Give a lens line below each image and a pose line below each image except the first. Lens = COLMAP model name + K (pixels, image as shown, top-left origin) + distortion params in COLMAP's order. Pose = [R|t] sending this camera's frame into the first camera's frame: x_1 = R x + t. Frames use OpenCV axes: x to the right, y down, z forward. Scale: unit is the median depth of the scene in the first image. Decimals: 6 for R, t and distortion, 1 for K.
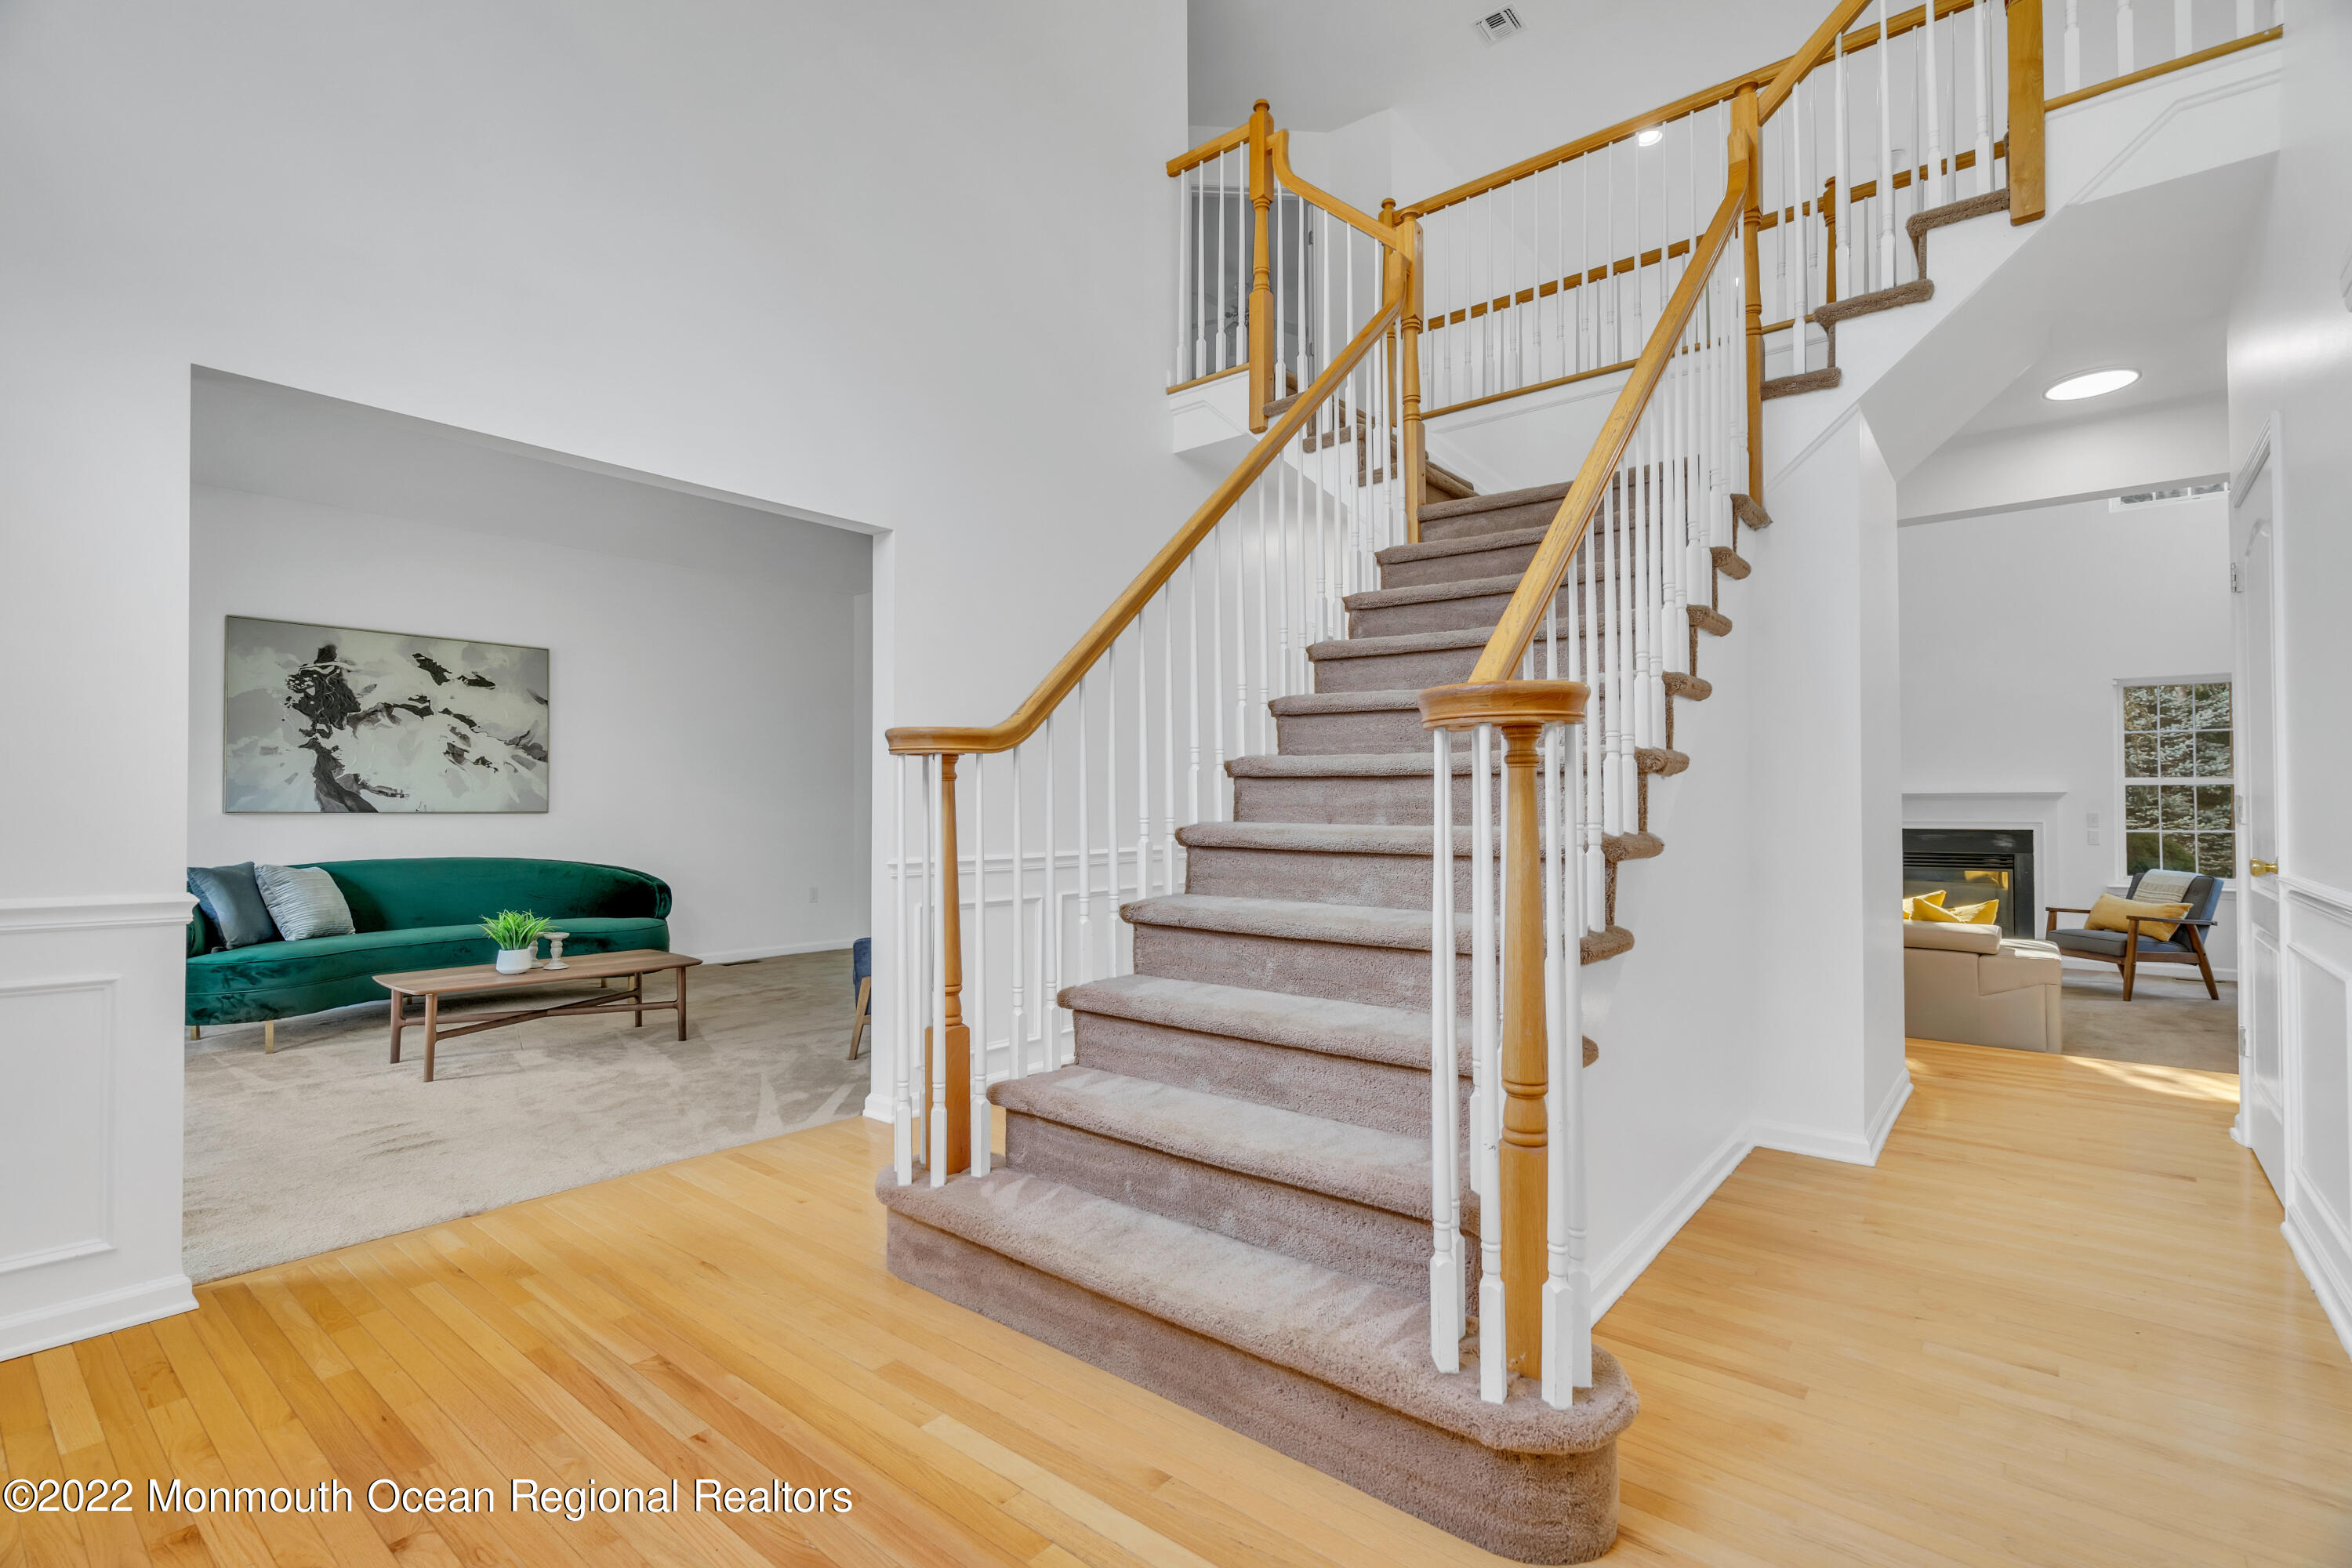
lens RADIAL K [[1070.1, 0, 1168.2], [0, 1070.1, 789.4], [0, 0, 1]] dist [-0.003986, 0.000547]
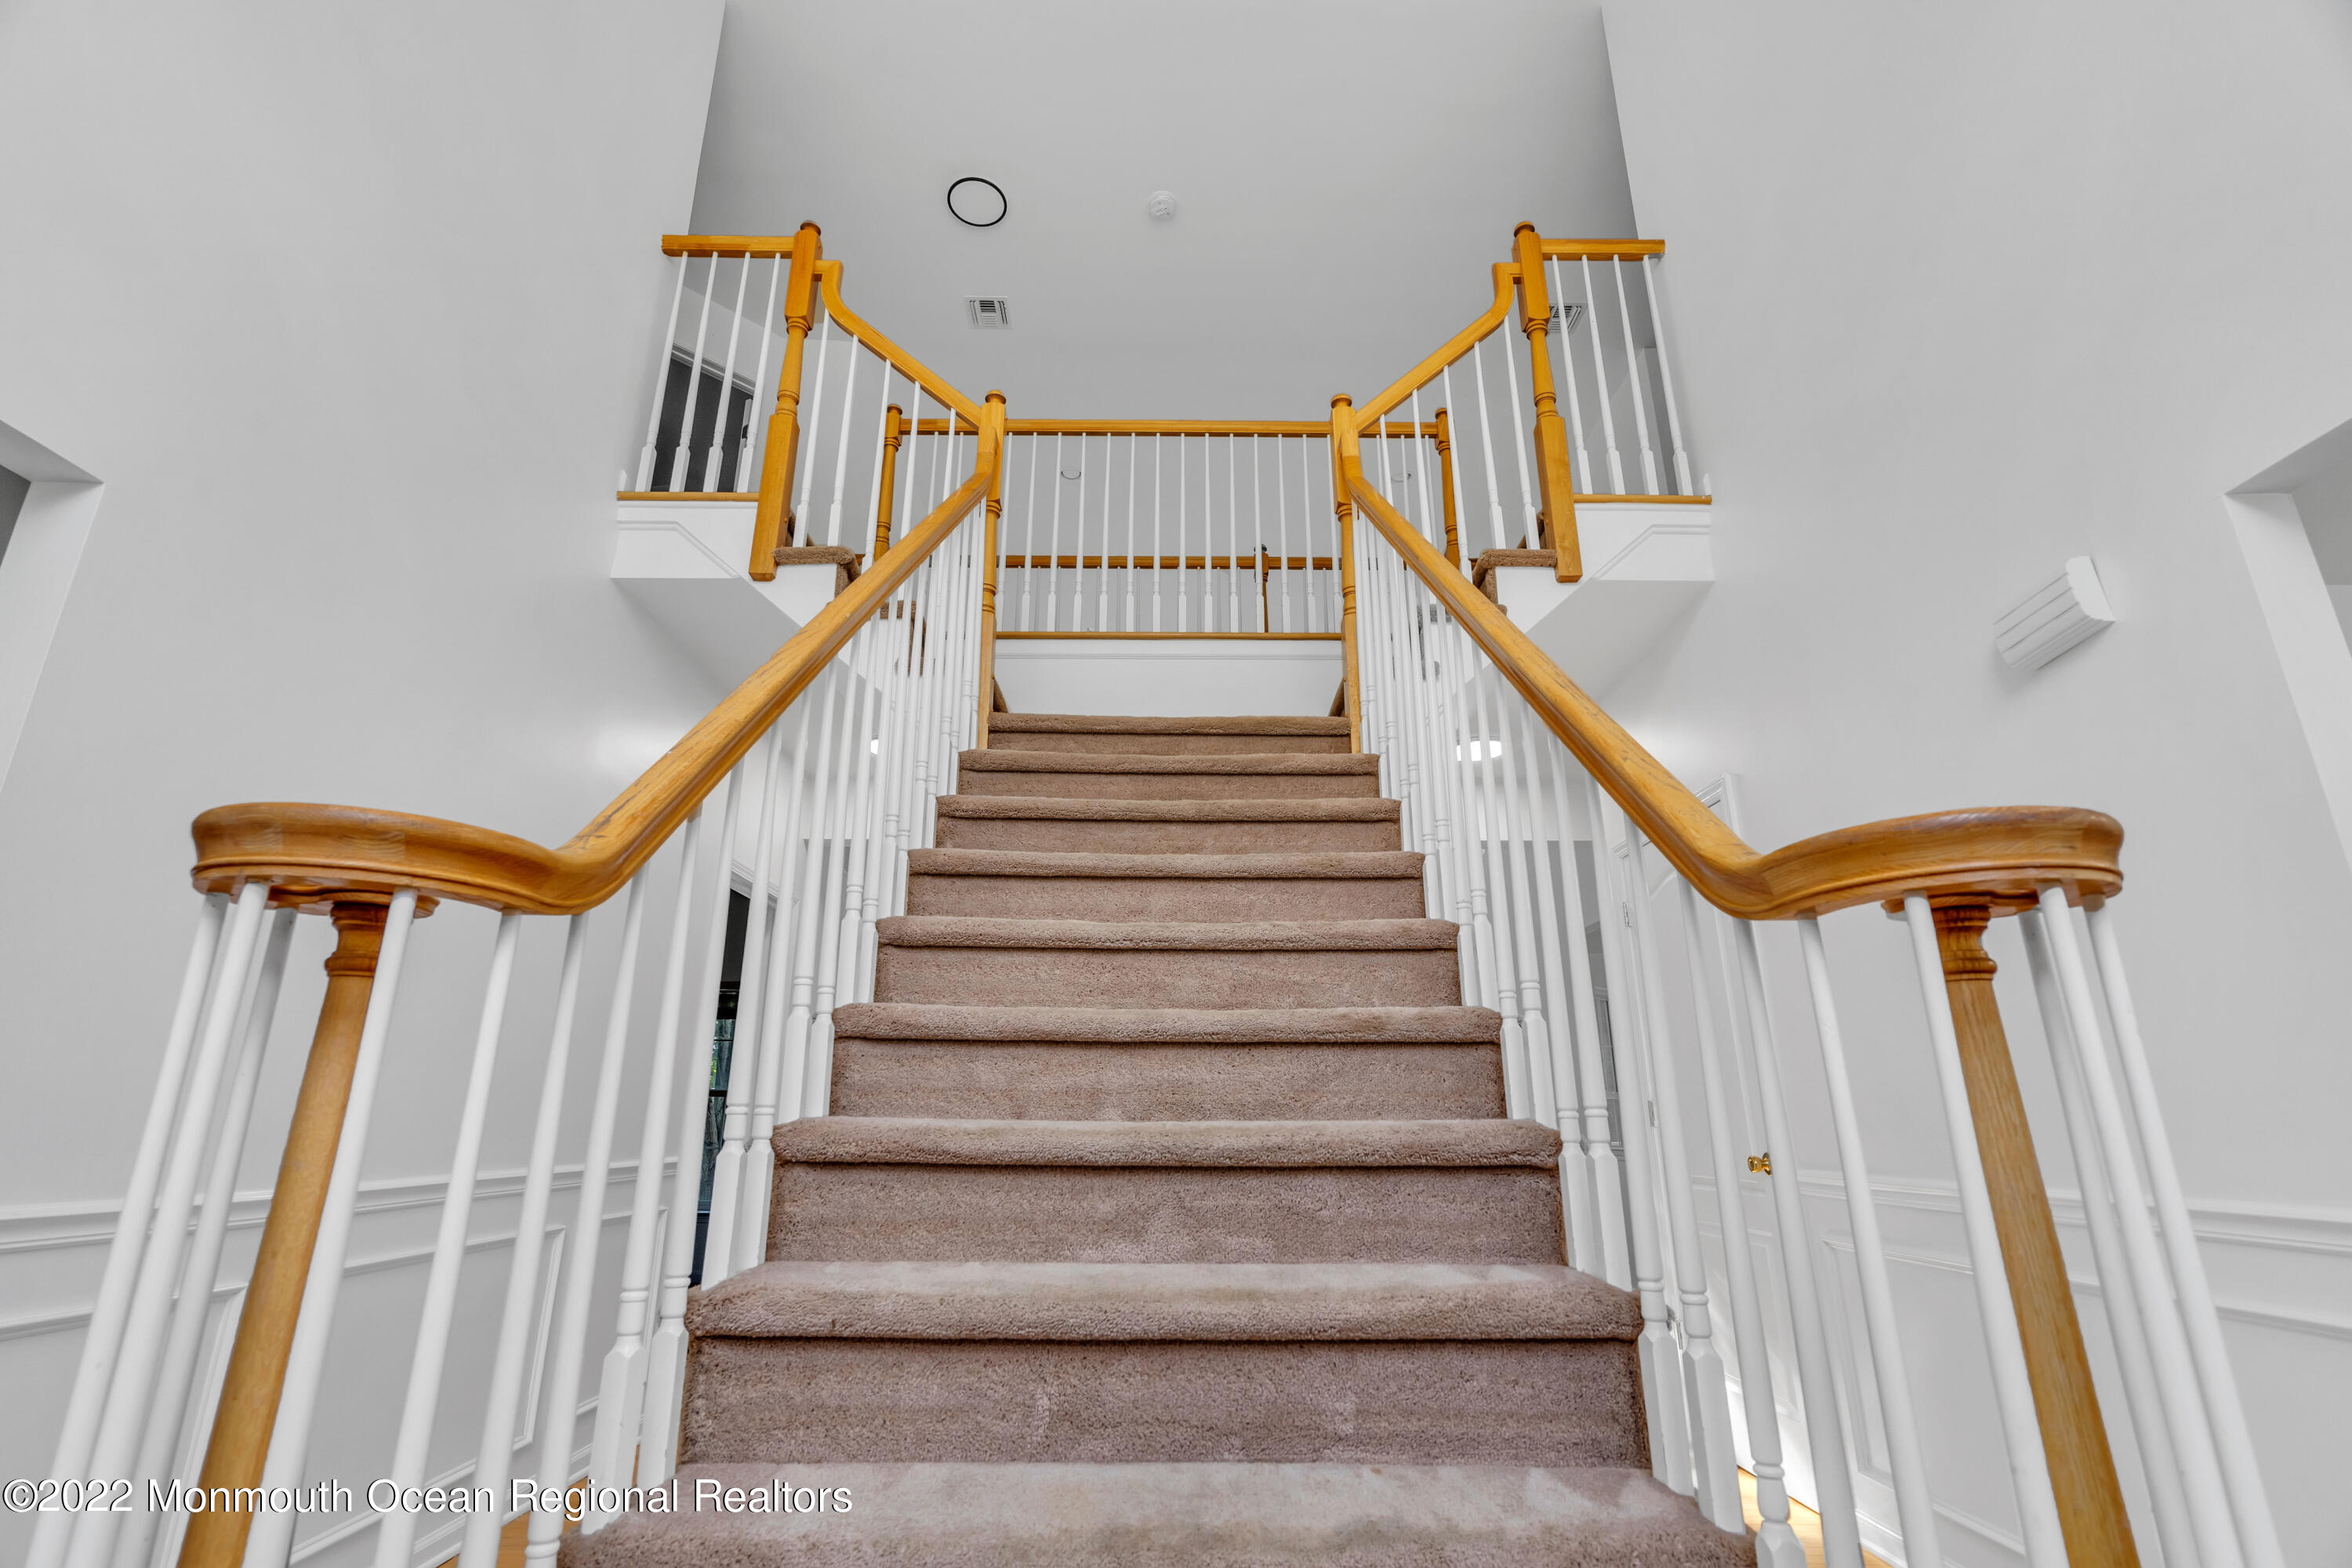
lens RADIAL K [[1082.4, 0, 1170.4], [0, 1082.4, 788.2], [0, 0, 1]] dist [-0.007282, 0.000754]
pose [[0.764928, 0.196247, 0.613492, -0.155755], [-0.012451, 0.956783, -0.290535, 0.022887], [-0.643996, 0.214600, 0.734314, 0.355694]]
